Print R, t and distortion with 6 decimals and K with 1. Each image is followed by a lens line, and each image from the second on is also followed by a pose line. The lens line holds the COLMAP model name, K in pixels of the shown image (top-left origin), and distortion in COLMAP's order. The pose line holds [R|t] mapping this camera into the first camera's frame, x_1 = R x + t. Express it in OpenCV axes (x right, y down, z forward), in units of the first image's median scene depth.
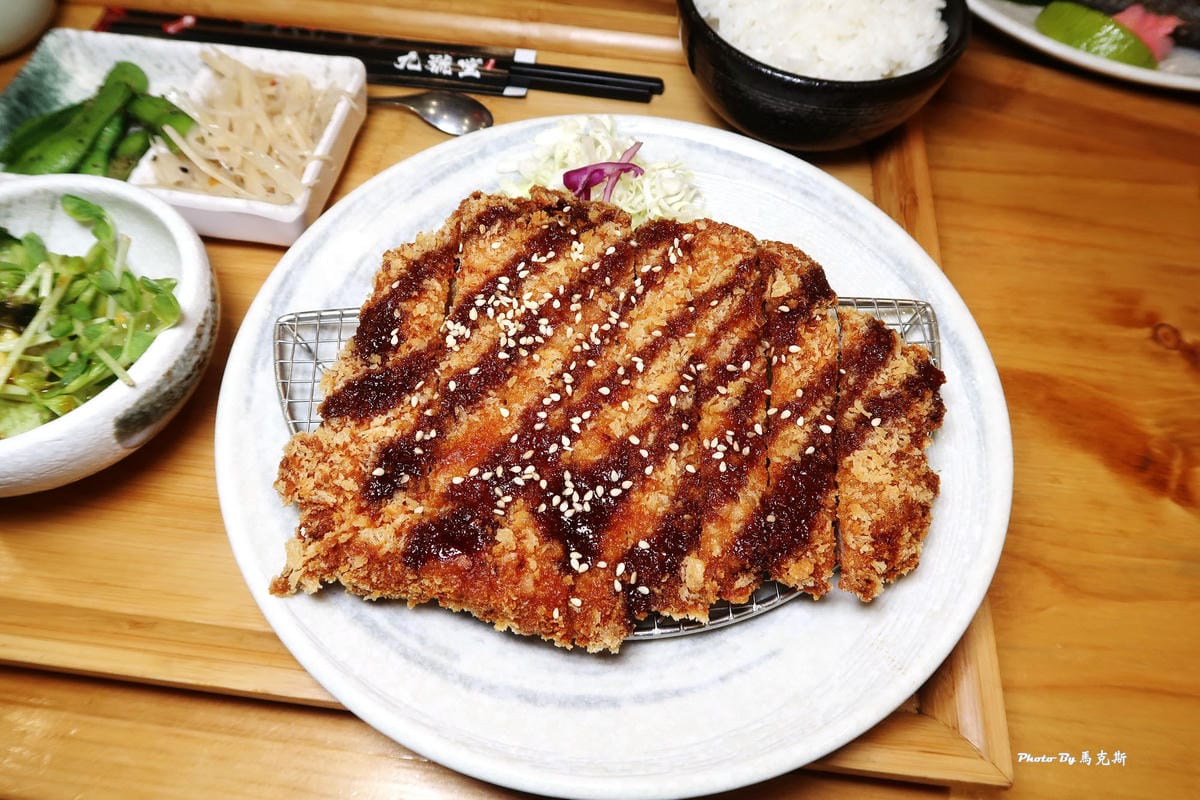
lens RADIAL K [[823.5, 0, 600.0], [0, 823.5, 400.0], [0, 0, 1]] dist [-0.017897, 0.005791]
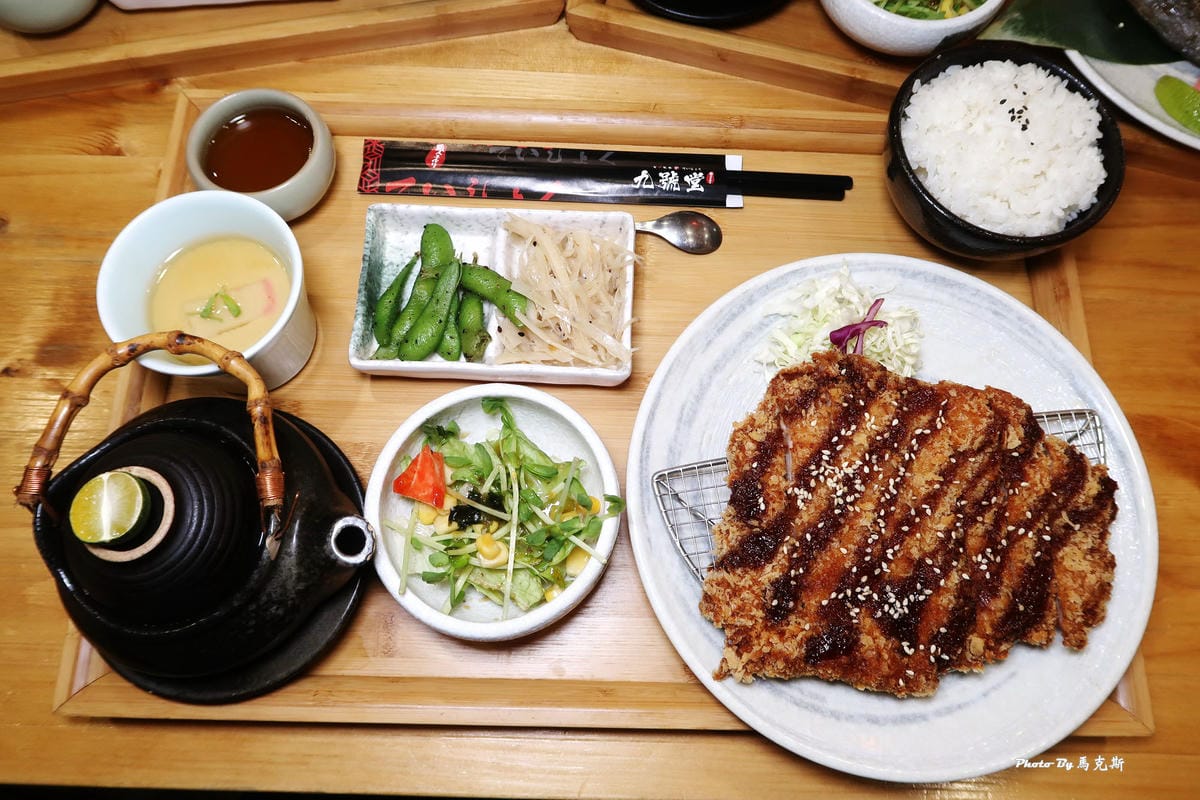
lens RADIAL K [[823.5, 0, 600.0], [0, 823.5, 400.0], [0, 0, 1]] dist [-0.017897, 0.005791]
pose [[0.995677, -0.091577, 0.015519, -0.551745], [0.084759, 0.964158, 0.251425, -0.661944], [-0.037988, -0.249022, 0.967752, -0.383813]]
